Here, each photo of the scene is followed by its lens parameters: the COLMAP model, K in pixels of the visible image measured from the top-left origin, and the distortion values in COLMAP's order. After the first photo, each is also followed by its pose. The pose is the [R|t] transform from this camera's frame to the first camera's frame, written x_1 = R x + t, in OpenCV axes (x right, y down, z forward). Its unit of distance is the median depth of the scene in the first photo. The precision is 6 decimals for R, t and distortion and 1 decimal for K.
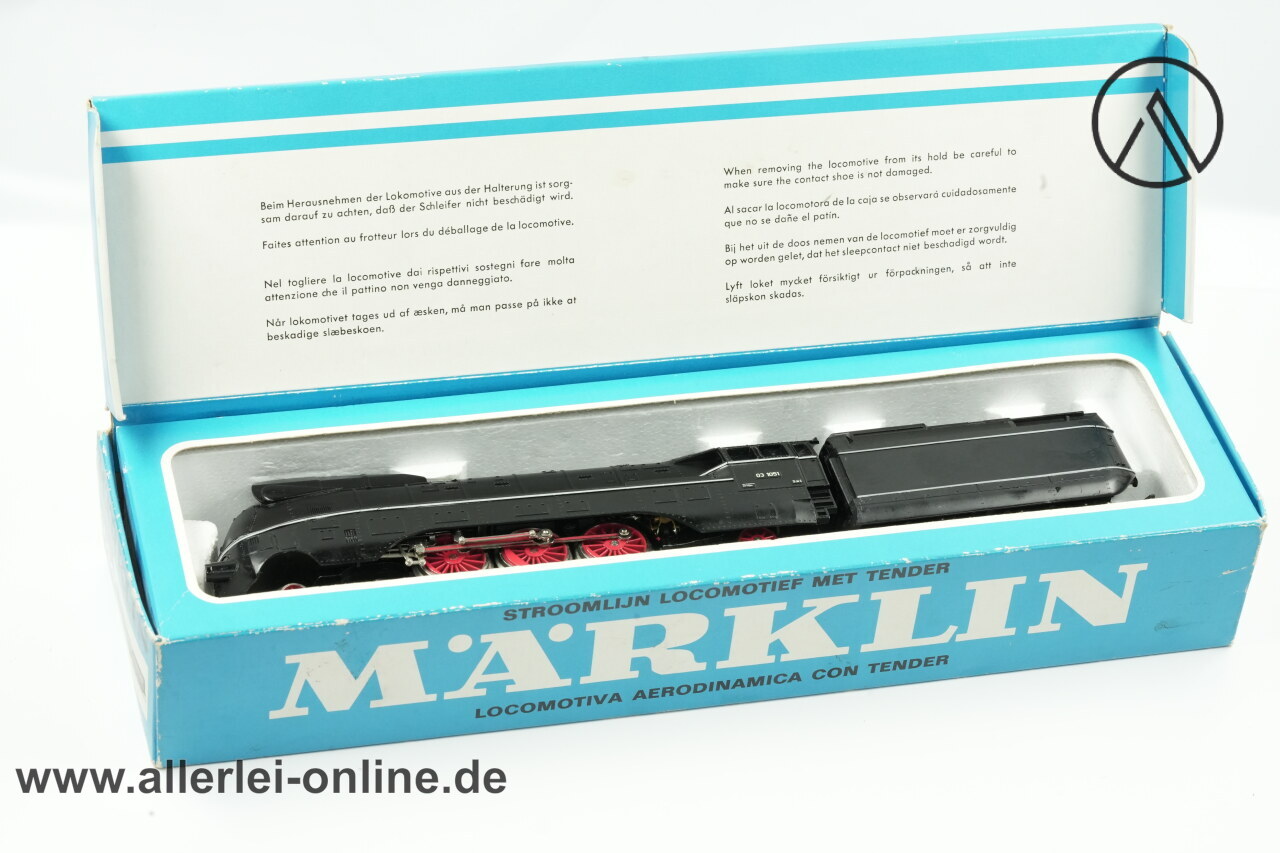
lens RADIAL K [[4109.2, 0, 640.0], [0, 4109.2, 426.5], [0, 0, 1]] dist [-0.091721, -3.867340]
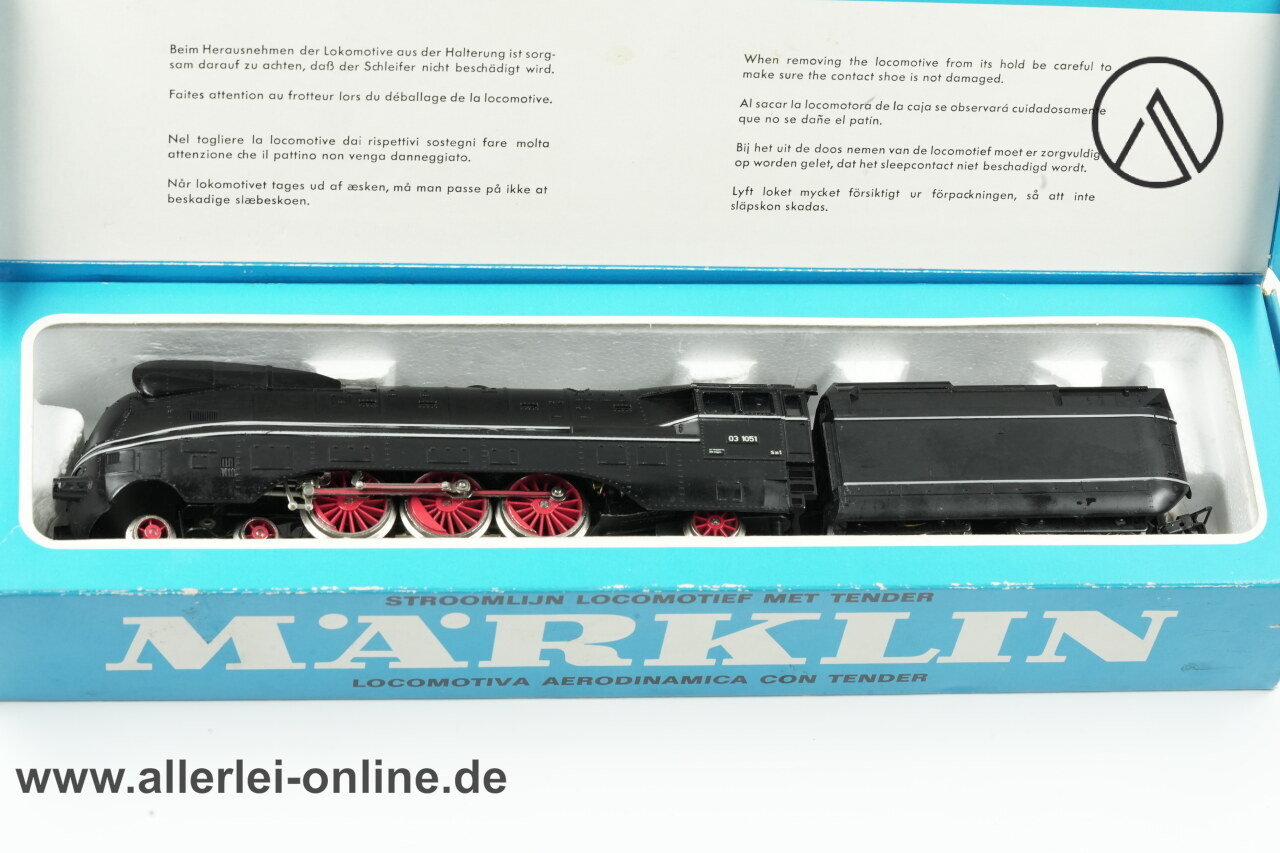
lens RADIAL K [[4109.2, 0, 640.0], [0, 4109.2, 426.5], [0, 0, 1]] dist [-0.091721, -3.867340]
pose [[0.985568, 0.151530, -0.075455, 0.074133], [-0.128503, 0.959888, 0.249202, -0.198961], [0.110190, -0.235910, 0.965508, 0.194407]]
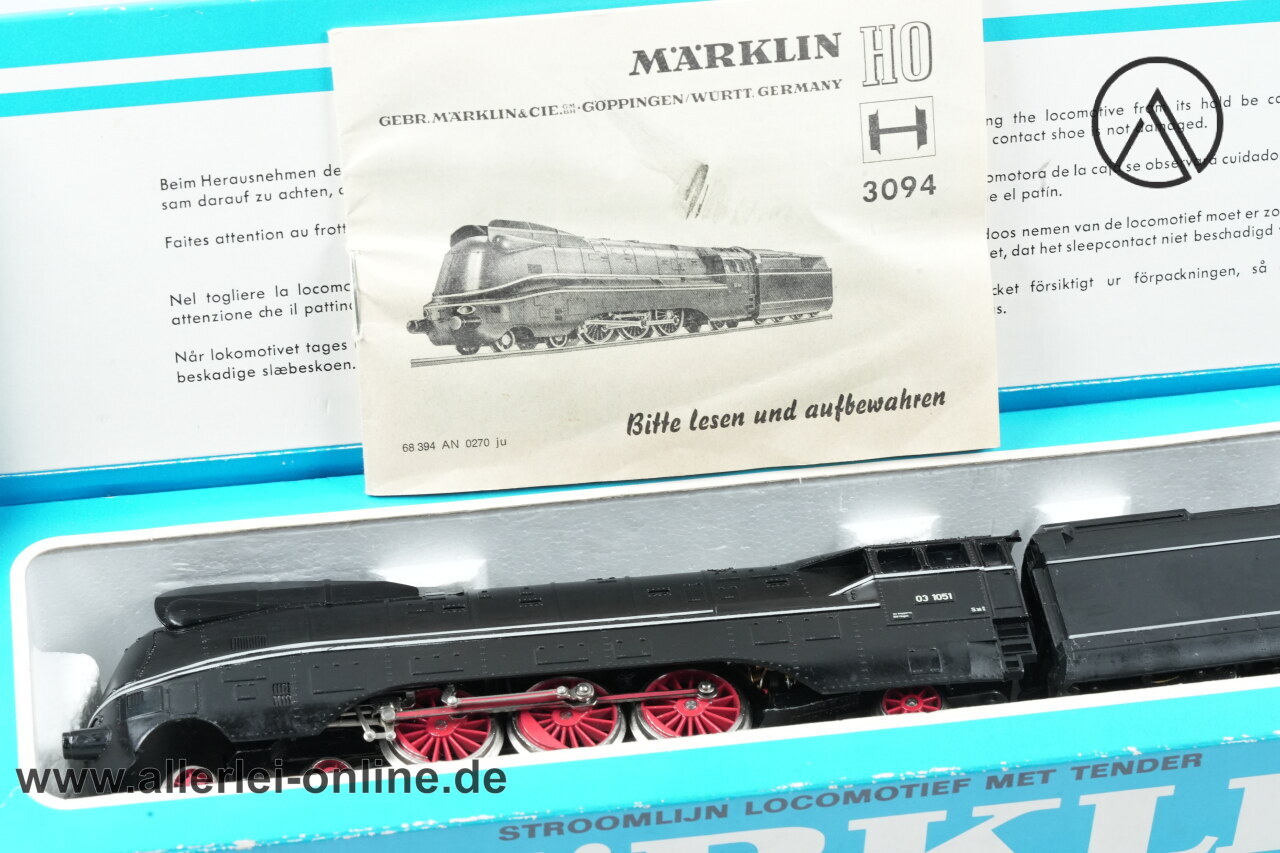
lens RADIAL K [[4109.2, 0, 640.0], [0, 4109.2, 426.5], [0, 0, 1]] dist [-0.091721, -3.867340]
pose [[0.991821, 0.023073, -0.125535, 0.067035], [-0.011723, 0.995835, 0.090415, -0.075043], [0.127098, -0.088204, 0.987961, 0.355267]]
